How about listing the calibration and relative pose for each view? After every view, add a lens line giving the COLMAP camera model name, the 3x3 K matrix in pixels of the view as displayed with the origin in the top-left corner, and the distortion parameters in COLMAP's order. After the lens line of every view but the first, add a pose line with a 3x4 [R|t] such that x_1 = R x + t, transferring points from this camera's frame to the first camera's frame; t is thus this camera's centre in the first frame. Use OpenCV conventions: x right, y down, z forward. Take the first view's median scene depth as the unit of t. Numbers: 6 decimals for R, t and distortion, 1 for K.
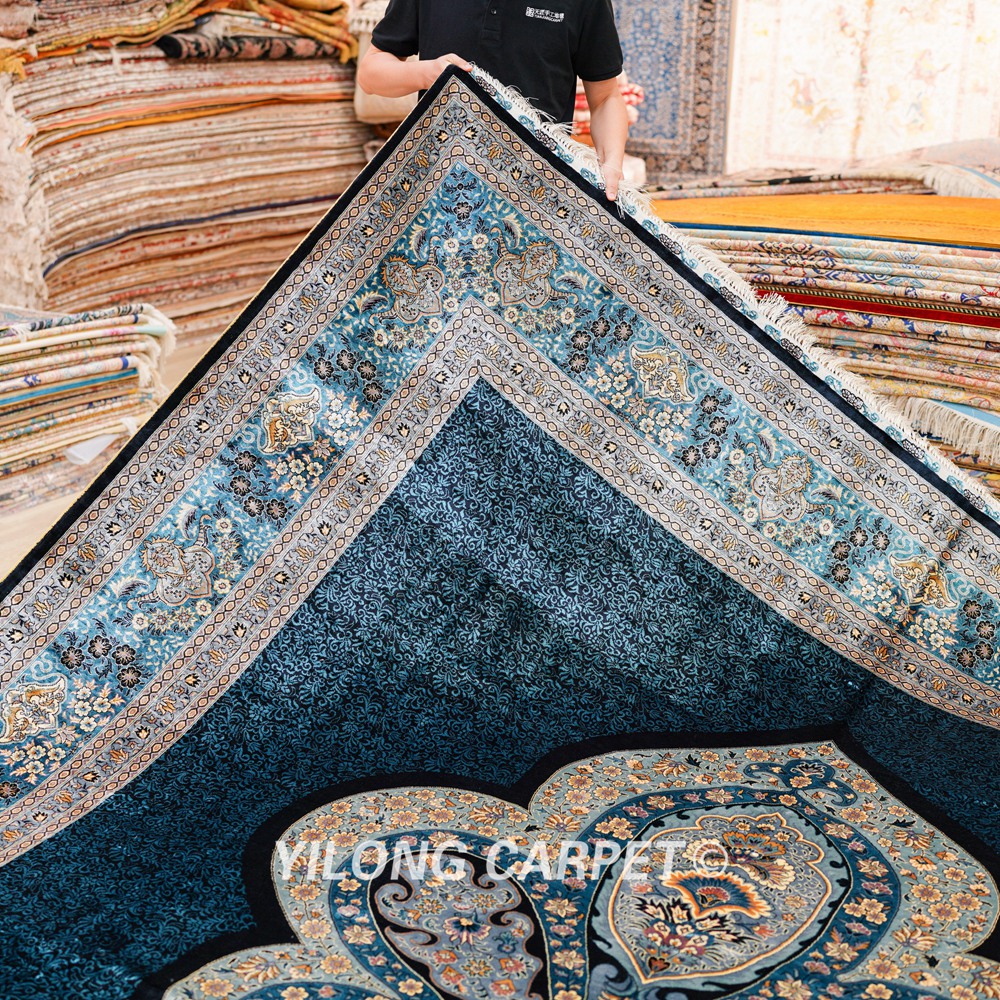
lens RADIAL K [[1439.1, 0, 494.4], [0, 1439.1, 494.9], [0, 0, 1]] dist [0.001543, 0.000000]
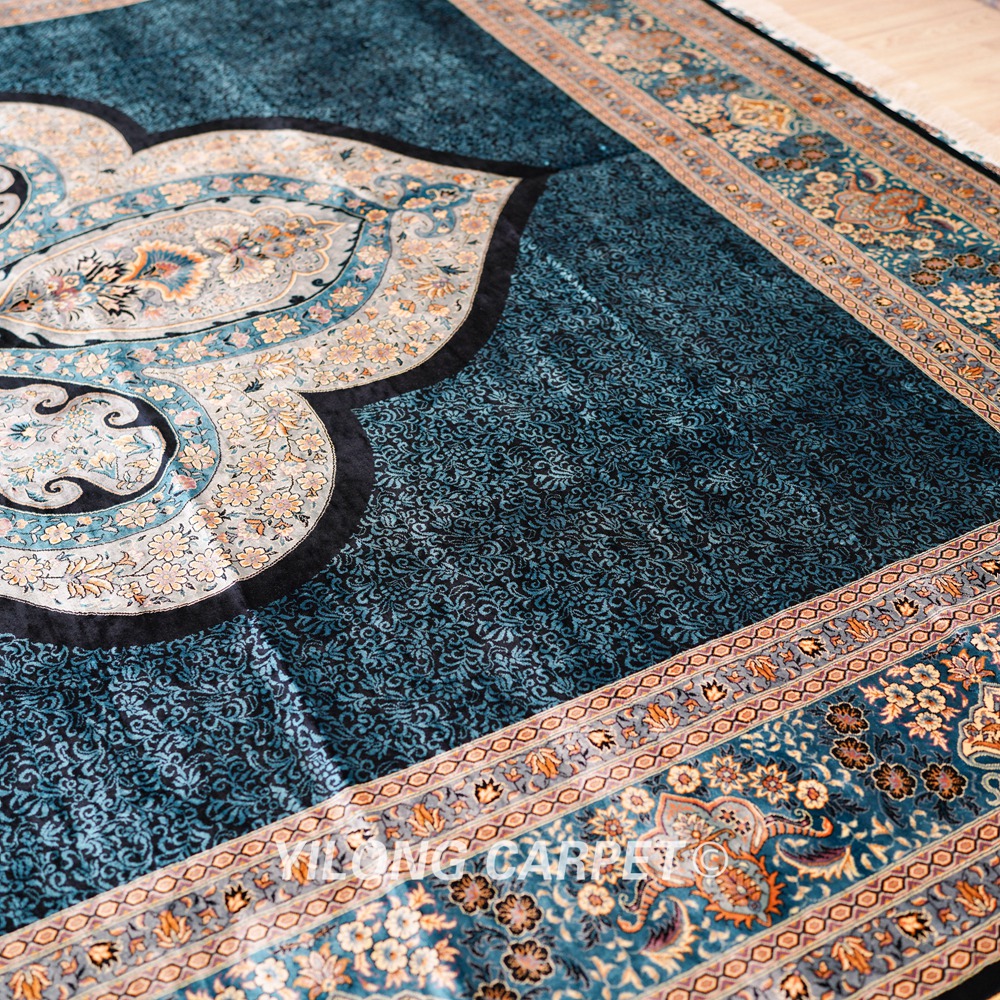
lens RADIAL K [[1439.1, 0, 500.2], [0, 1439.1, 502.6], [0, 0, 1]] dist [0.001543, 0.000000]
pose [[0.856989, 0.325236, -0.399740, 0.749802], [-0.150102, 0.899592, 0.410127, -0.003301], [0.492991, -0.291473, 0.819758, 0.290746]]
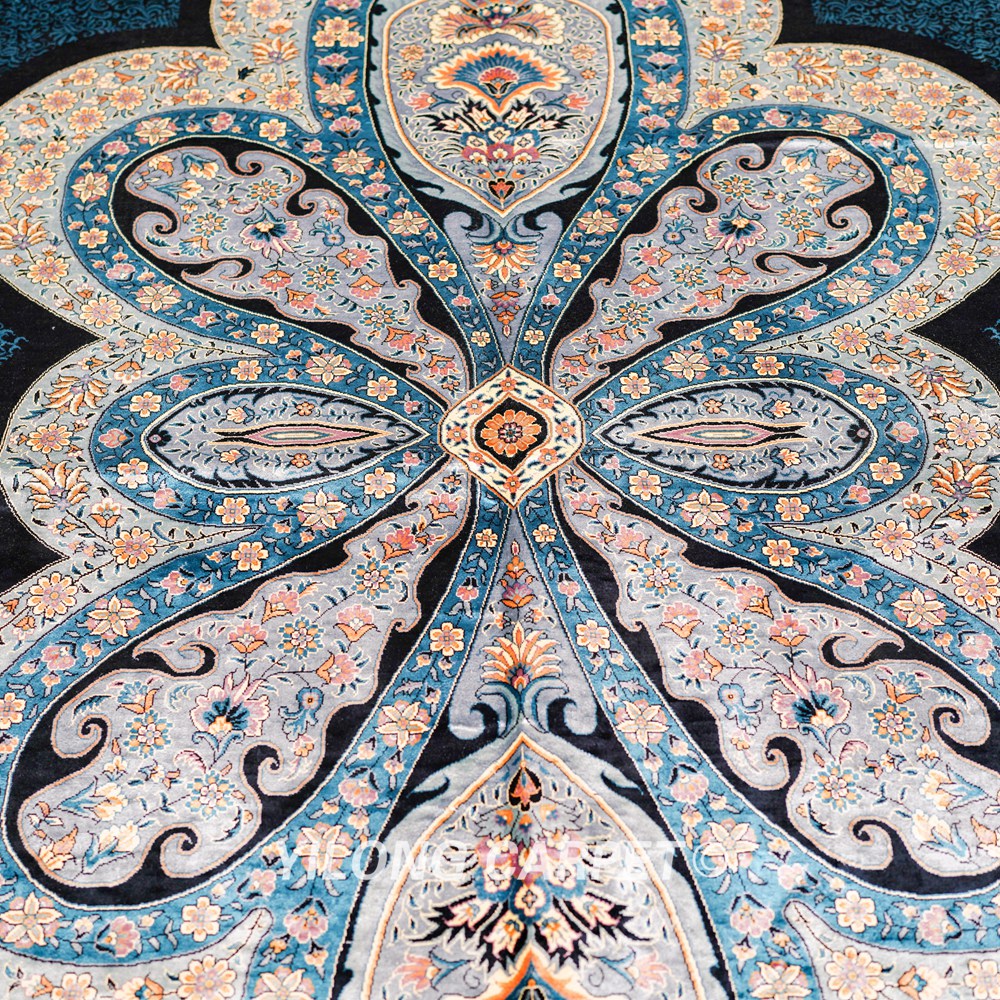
lens RADIAL K [[1439.1, 0, 497.8], [0, 1439.1, 499.1], [0, 0, 1]] dist [0.001543, 0.000000]
pose [[0.849768, -0.445335, 0.282083, -0.193336], [0.179908, 0.747972, 0.638882, -0.076363], [-0.495507, -0.492153, 0.715722, 0.267930]]
